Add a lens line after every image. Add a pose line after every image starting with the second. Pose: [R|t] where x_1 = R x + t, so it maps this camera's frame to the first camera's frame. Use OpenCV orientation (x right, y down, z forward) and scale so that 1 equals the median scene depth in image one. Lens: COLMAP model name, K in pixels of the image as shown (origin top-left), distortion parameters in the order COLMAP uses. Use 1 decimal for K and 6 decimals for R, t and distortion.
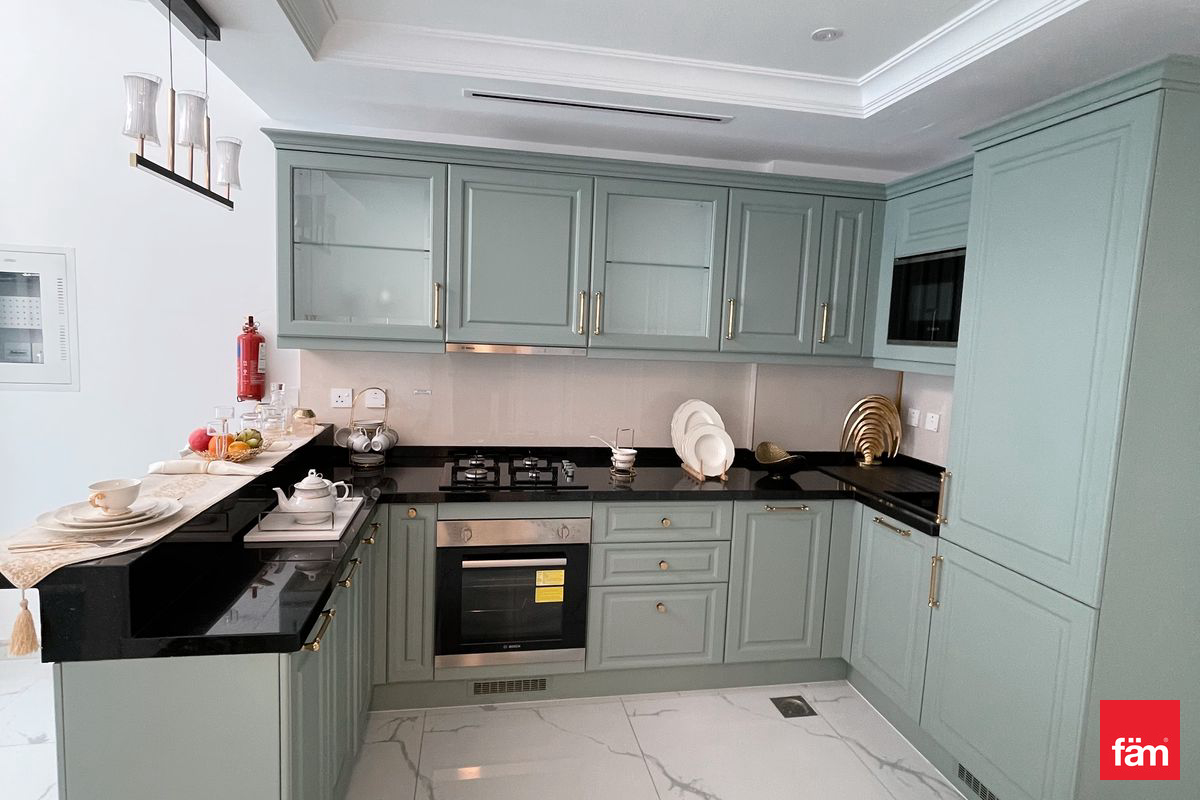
lens RADIAL K [[646.4, 0, 599.4], [0, 646.4, 391.7], [0, 0, 1]] dist [0.000467, -0.001169]
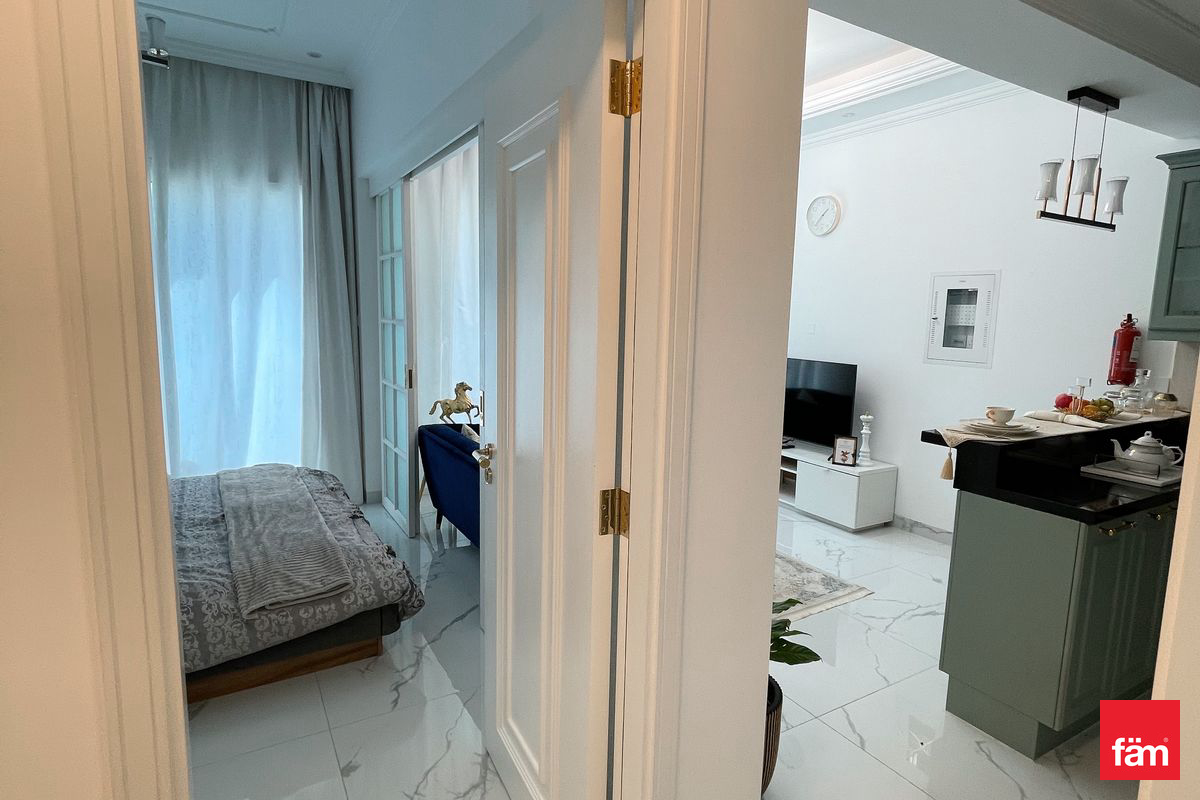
lens RADIAL K [[646.4, 0, 599.4], [0, 646.4, 391.7], [0, 0, 1]] dist [0.000467, -0.001169]
pose [[0.335145, 0.087546, -0.938090, 0.279569], [-0.100953, 0.993278, 0.056630, 0.060569], [0.936742, 0.075724, 0.341730, -0.329500]]
